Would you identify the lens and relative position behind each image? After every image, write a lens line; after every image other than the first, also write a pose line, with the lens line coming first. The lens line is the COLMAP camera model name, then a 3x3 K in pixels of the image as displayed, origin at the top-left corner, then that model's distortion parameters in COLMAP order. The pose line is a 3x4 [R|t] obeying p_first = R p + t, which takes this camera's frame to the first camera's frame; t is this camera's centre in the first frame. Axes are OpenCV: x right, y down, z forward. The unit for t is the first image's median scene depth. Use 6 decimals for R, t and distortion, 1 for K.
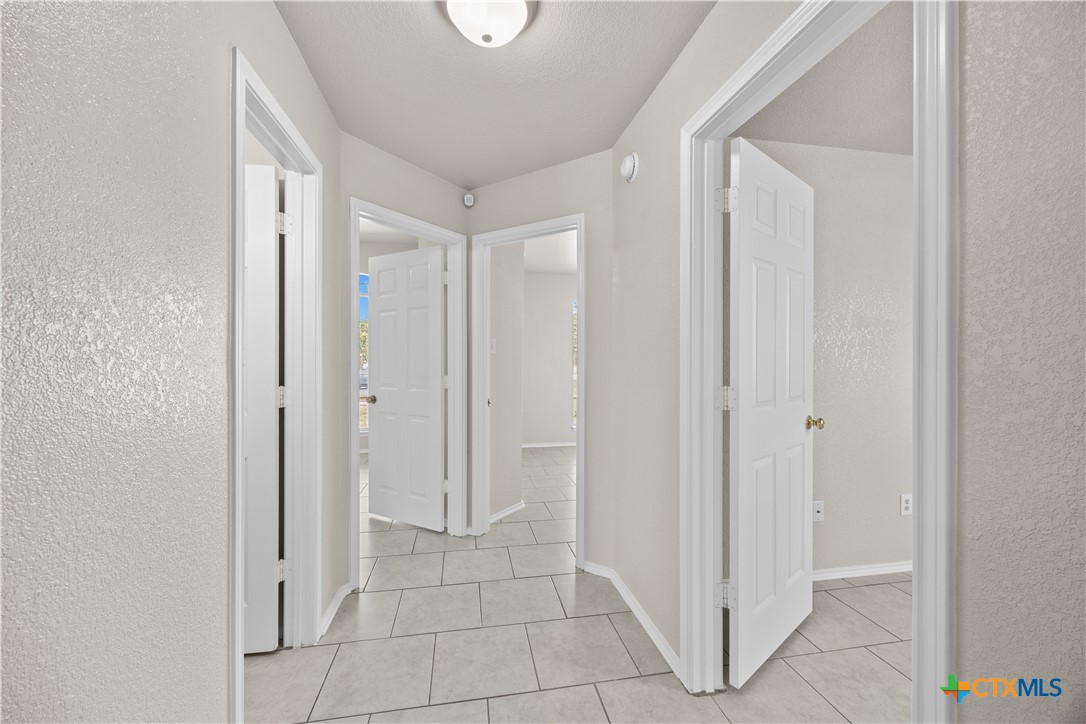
lens RADIAL K [[419.1, 0, 540.0], [0, 419.1, 359.5], [0, 0, 1]] dist [-0.003143, -0.000144]
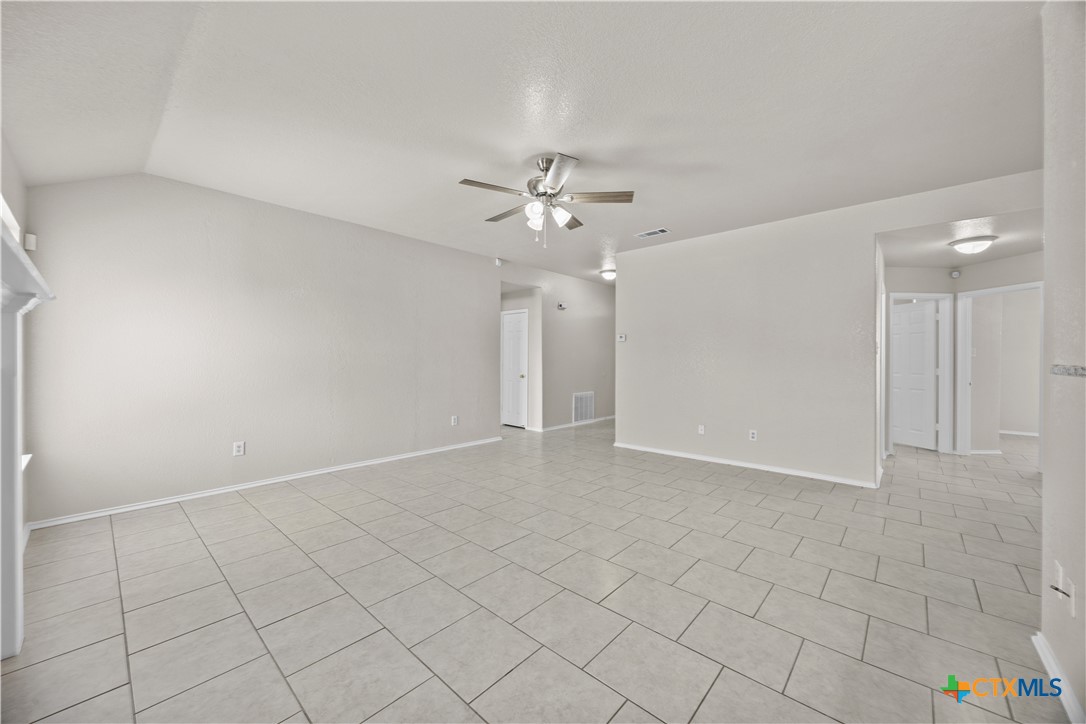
lens RADIAL K [[407.1, 0, 546.8], [0, 407.1, 366.2], [0, 0, 1]] dist [0.003309, 0.000269]
pose [[0.599057, 0.004550, -0.800694, 0.195608], [0.003153, 0.999963, 0.008041, 0.007597], [0.800700, -0.007342, 0.599020, -1.520508]]
